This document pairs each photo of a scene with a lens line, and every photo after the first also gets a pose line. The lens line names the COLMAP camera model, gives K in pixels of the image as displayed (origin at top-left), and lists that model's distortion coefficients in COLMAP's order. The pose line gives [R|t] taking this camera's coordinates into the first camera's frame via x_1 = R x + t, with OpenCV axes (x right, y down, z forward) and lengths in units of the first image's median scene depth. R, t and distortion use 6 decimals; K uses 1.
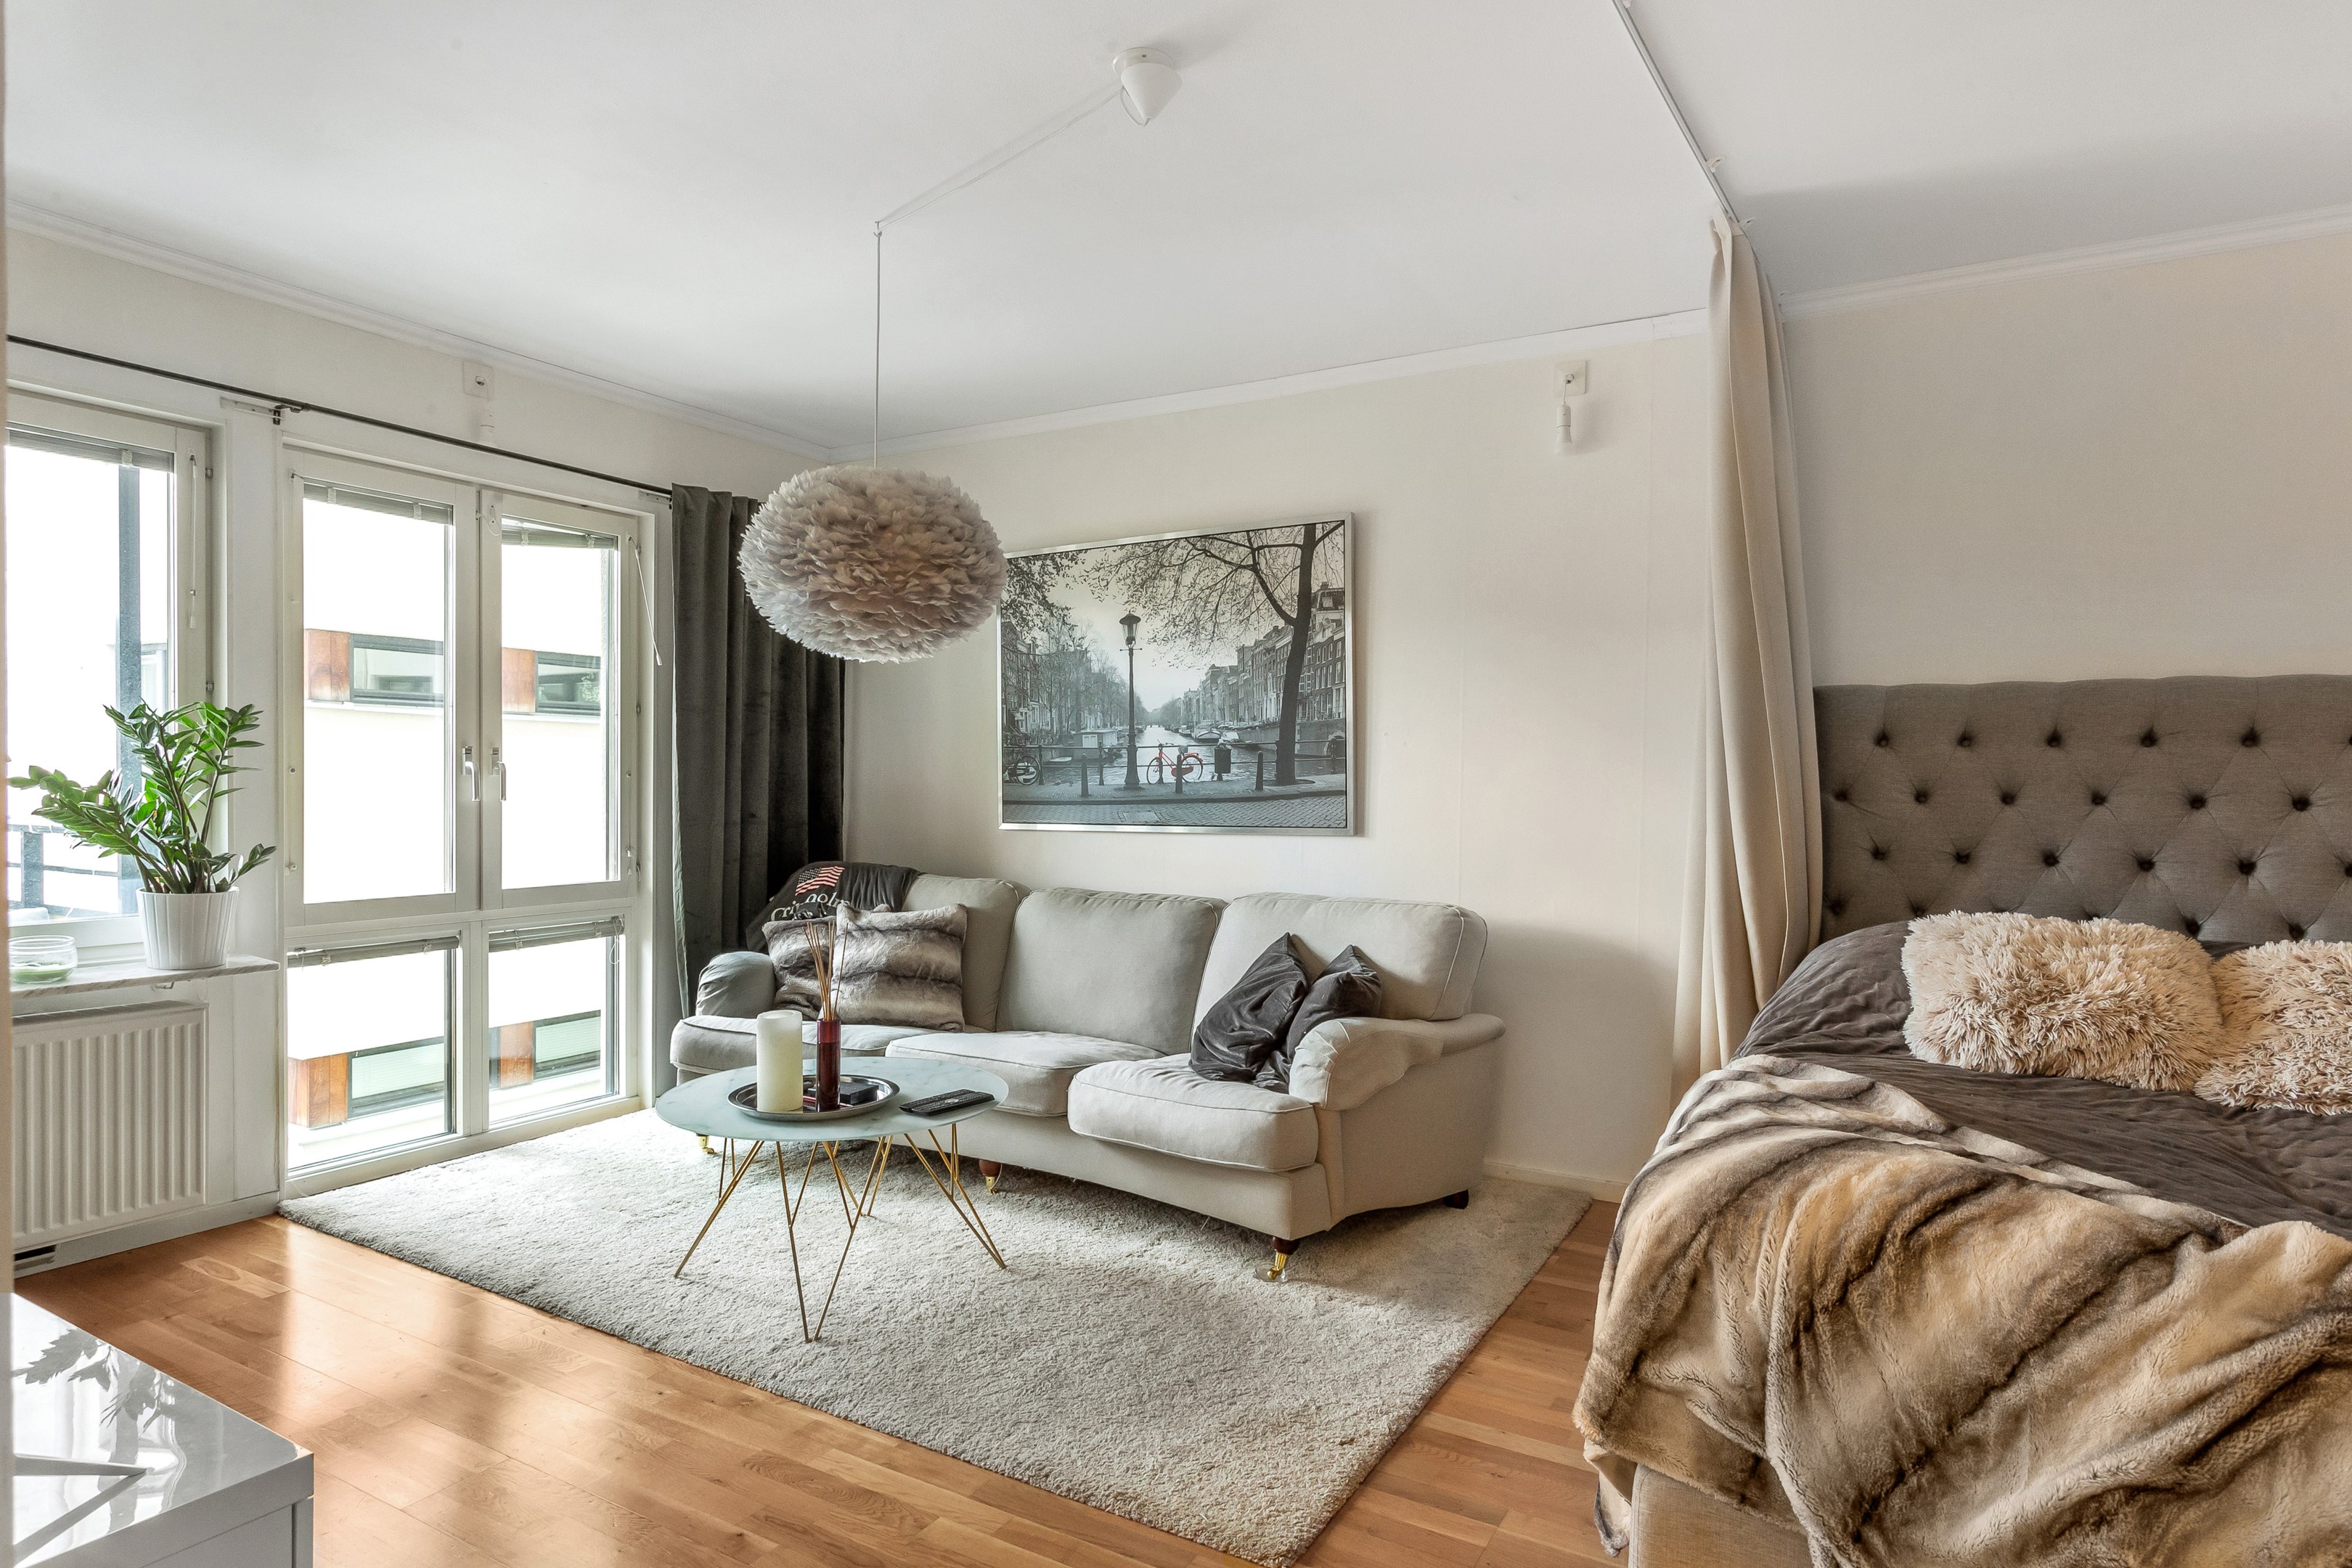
lens RADIAL K [[1307.7, 0, 1175.0], [0, 1307.7, 819.3], [0, 0, 1]] dist [-0.000708, 0.010954]
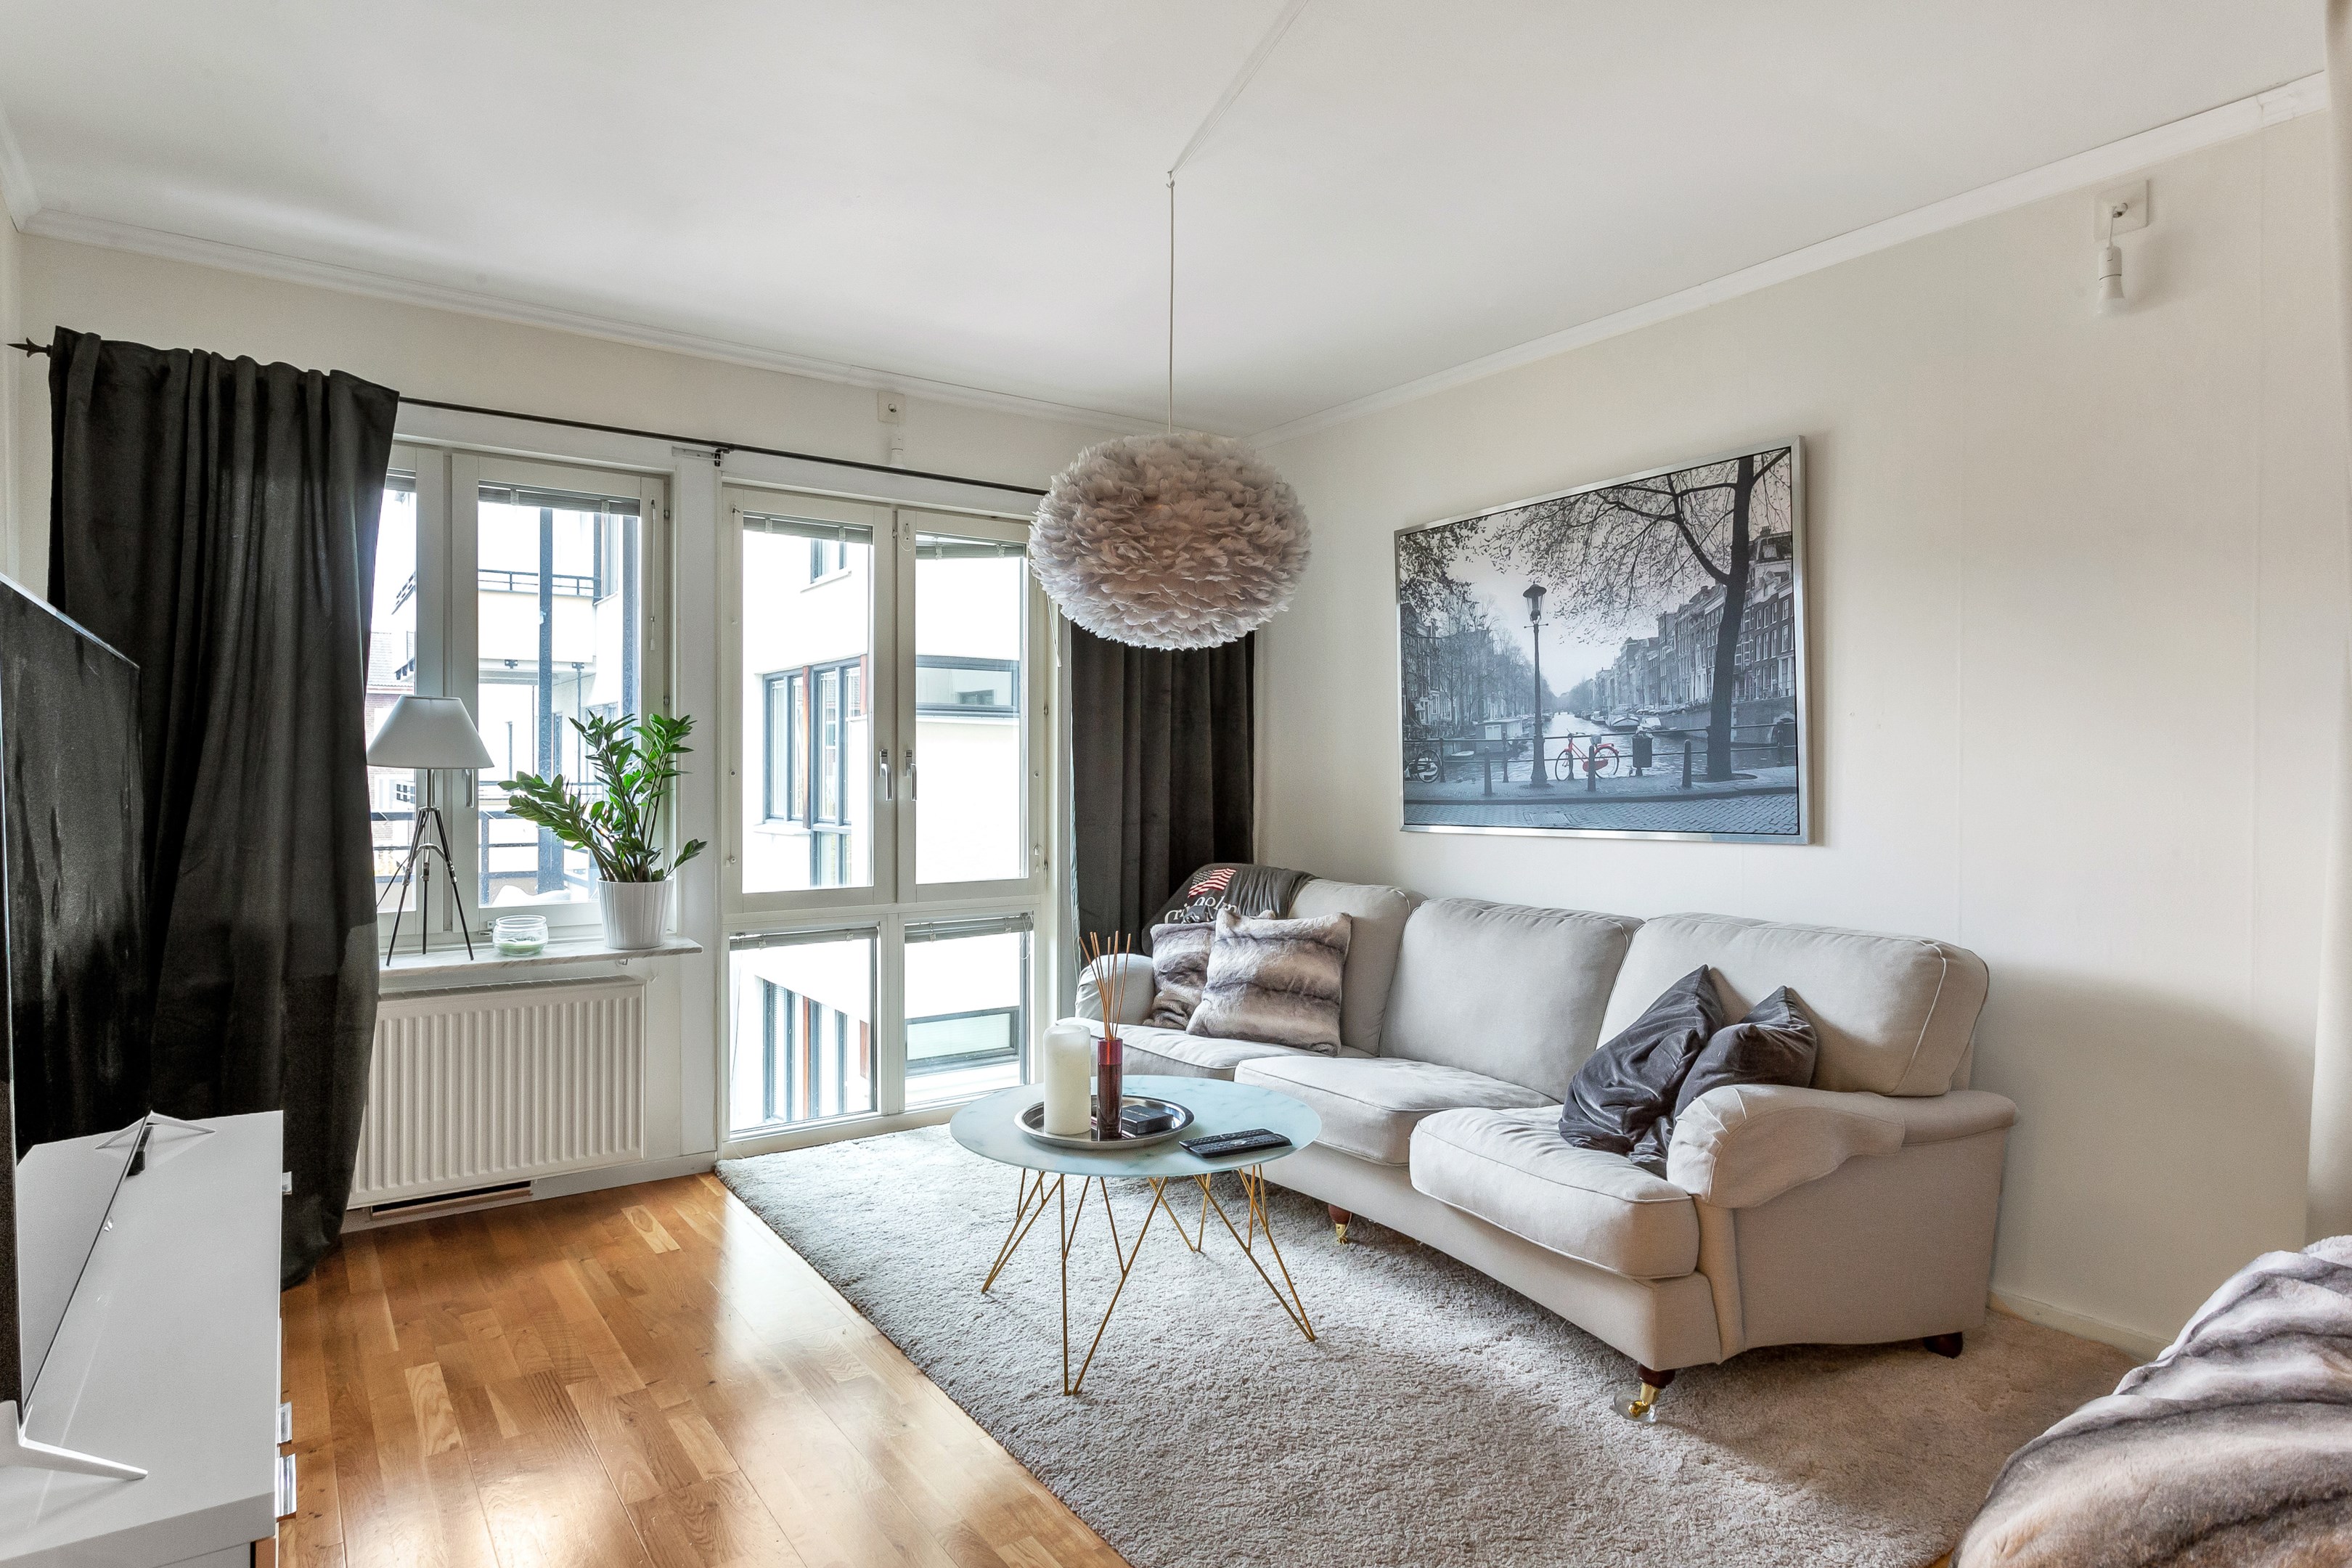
lens RADIAL K [[1290.5, 0, 1176.0], [0, 1290.5, 784.0], [0, 0, 1]] dist [-0.002769, 0.010105]
pose [[0.911561, -0.005330, -0.411130, 0.122257], [-0.005409, 0.999674, -0.024953, -0.002764], [0.411129, 0.024970, 0.911235, 0.153045]]
